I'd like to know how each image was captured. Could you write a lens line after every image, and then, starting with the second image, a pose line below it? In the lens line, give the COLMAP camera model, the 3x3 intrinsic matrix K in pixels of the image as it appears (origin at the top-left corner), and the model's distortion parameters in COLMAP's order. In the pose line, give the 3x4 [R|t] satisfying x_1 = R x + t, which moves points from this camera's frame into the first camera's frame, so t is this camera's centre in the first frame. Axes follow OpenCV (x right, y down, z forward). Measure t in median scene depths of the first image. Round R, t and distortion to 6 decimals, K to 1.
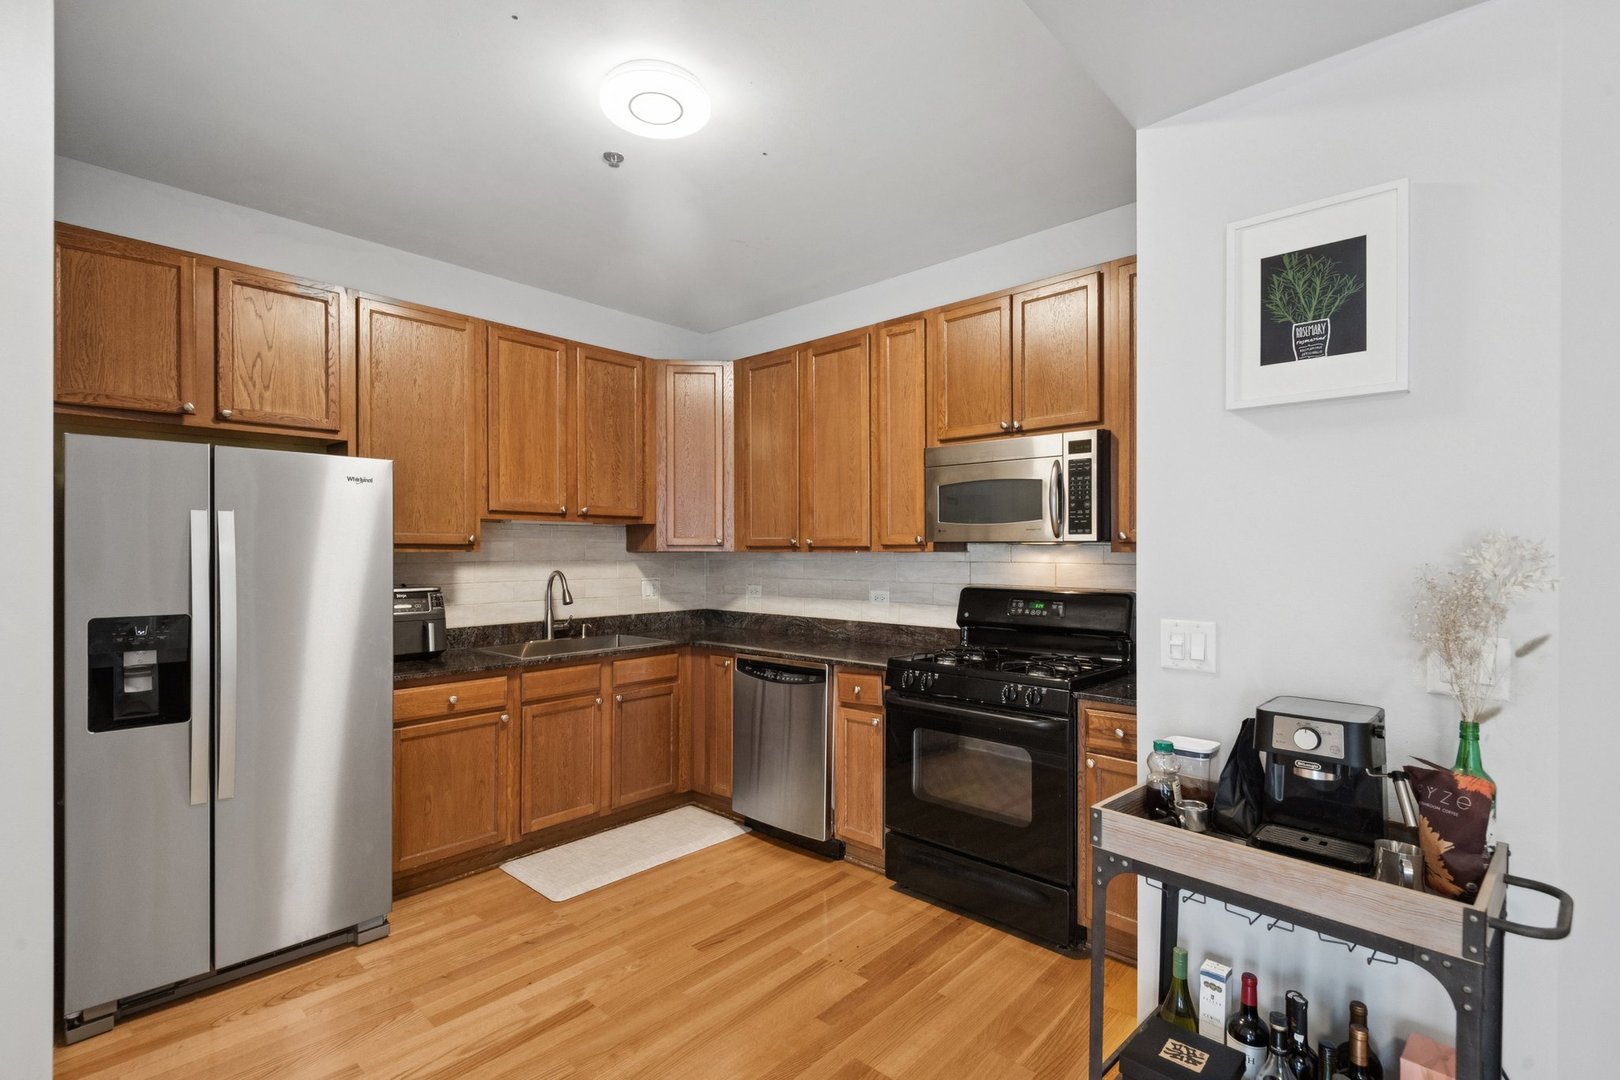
lens RADIAL K [[749.7, 0, 803.7], [0, 749.7, 551.4], [0, 0, 1]] dist [0.010414, -0.011049]
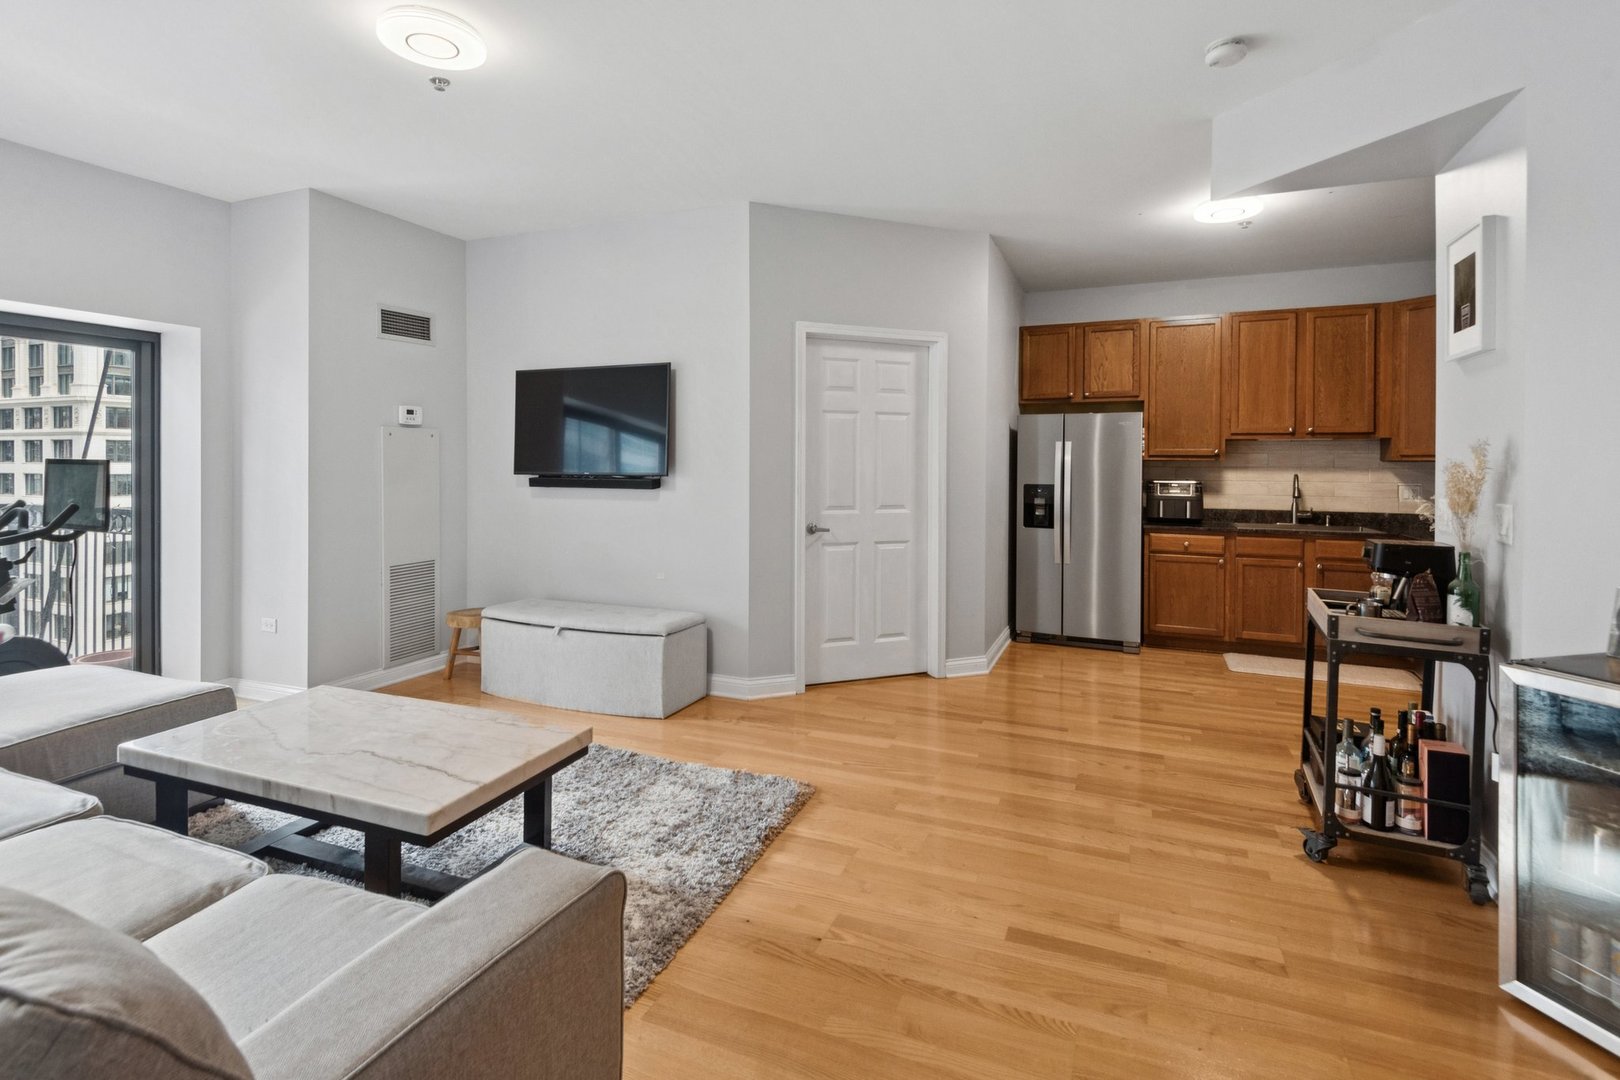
lens RADIAL K [[749.7, 0, 809.1], [0, 749.7, 473.2], [0, 0, 1]] dist [0.010414, -0.011049]
pose [[0.344941, 0.014233, -0.938517, 0.850689], [-0.004597, 0.999899, 0.013474, 0.012130], [0.938613, -0.000334, 0.344971, -0.419333]]
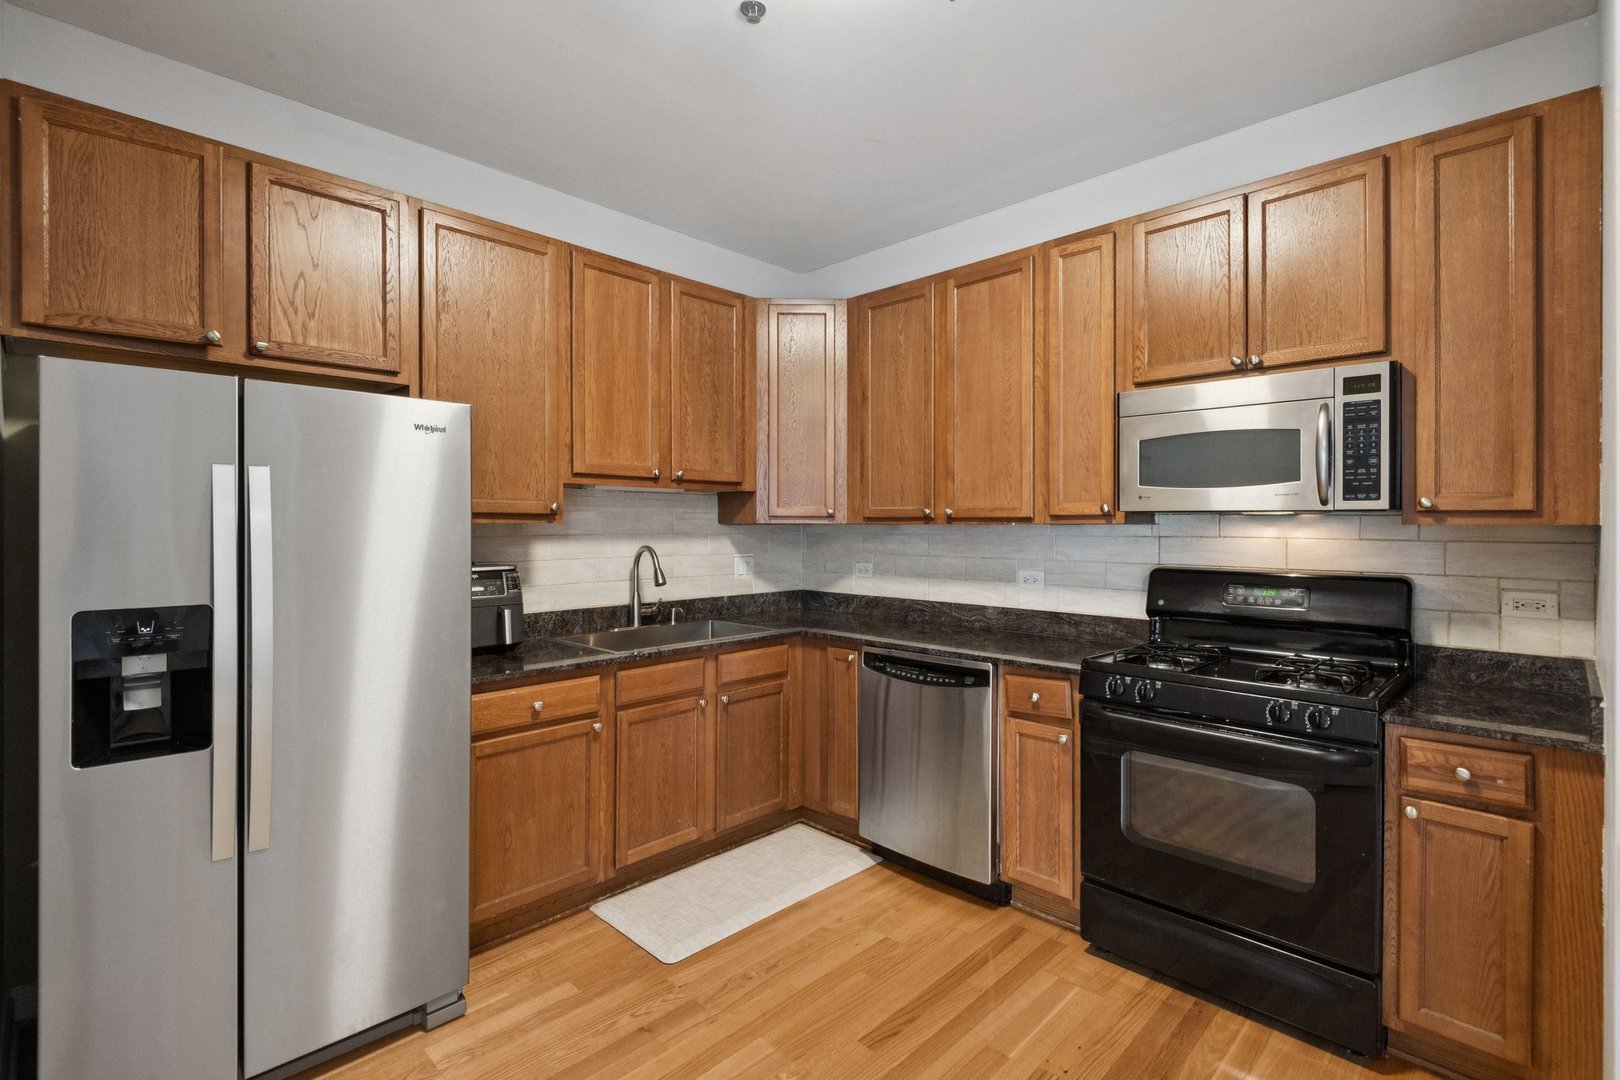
lens RADIAL K [[749.7, 0, 809.8], [0, 749.7, 528.0], [0, 0, 1]] dist [0.010414, -0.011049]
pose [[0.999439, 0.002022, -0.033444, -0.146423], [-0.001902, 0.999992, 0.003618, 0.002827], [0.033451, -0.003552, 0.999434, 0.202765]]
